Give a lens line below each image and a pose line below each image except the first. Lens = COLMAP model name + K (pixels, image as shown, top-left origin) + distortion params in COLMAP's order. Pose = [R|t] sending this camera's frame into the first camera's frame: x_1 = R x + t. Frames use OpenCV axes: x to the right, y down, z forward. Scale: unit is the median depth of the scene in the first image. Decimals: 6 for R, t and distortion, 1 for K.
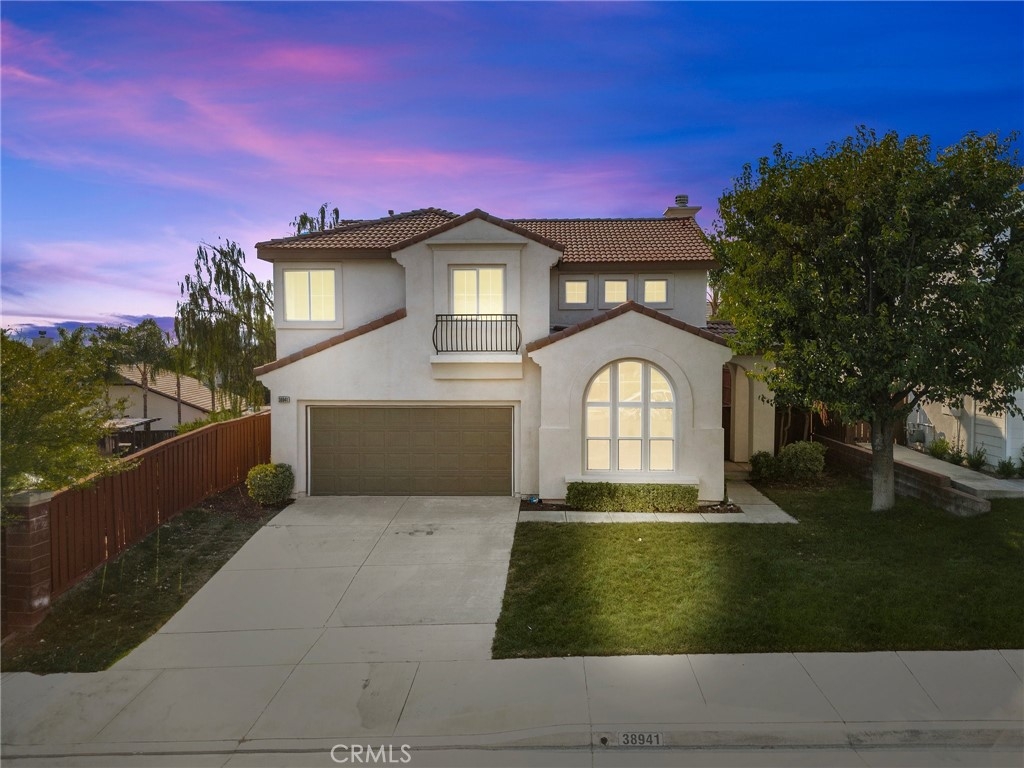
lens RADIAL K [[757.9, 0, 507.9], [0, 757.9, 382.5], [0, 0, 1]] dist [0.044743, -0.027152]
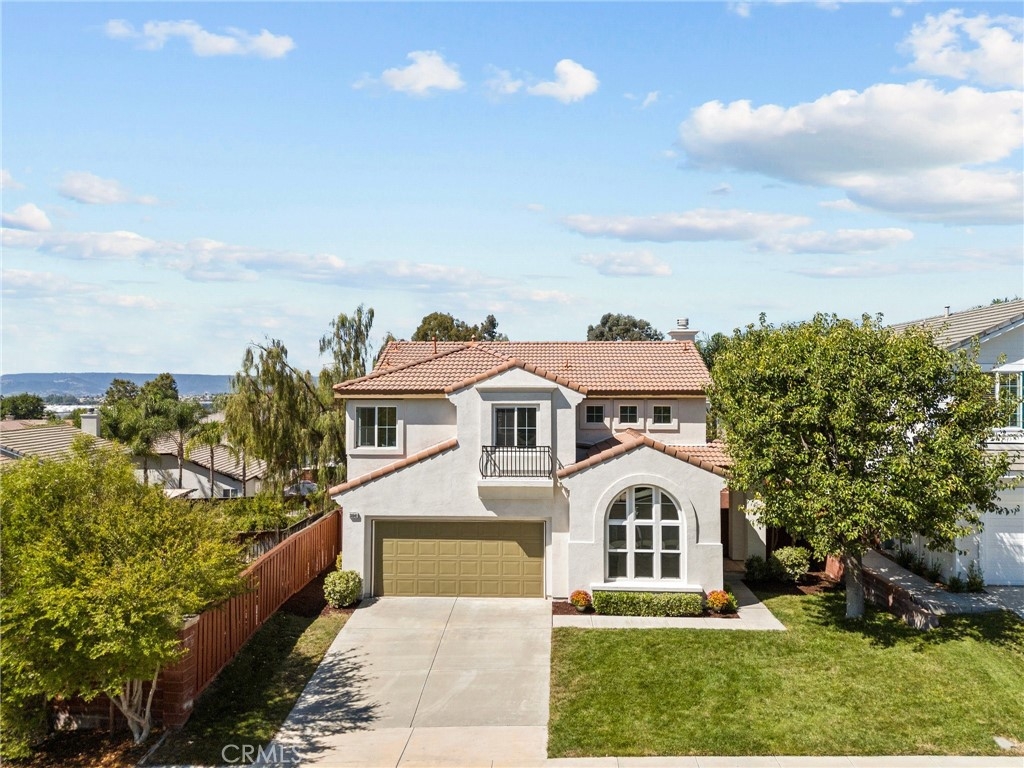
lens RADIAL K [[757.9, 0, 503.8], [0, 757.9, 386.2], [0, 0, 1]] dist [0.044743, -0.027152]
pose [[0.999993, 0.001337, -0.003501, -0.060324], [-0.001506, 0.998812, -0.048712, -0.137879], [0.003432, 0.048717, 0.998807, -0.225140]]
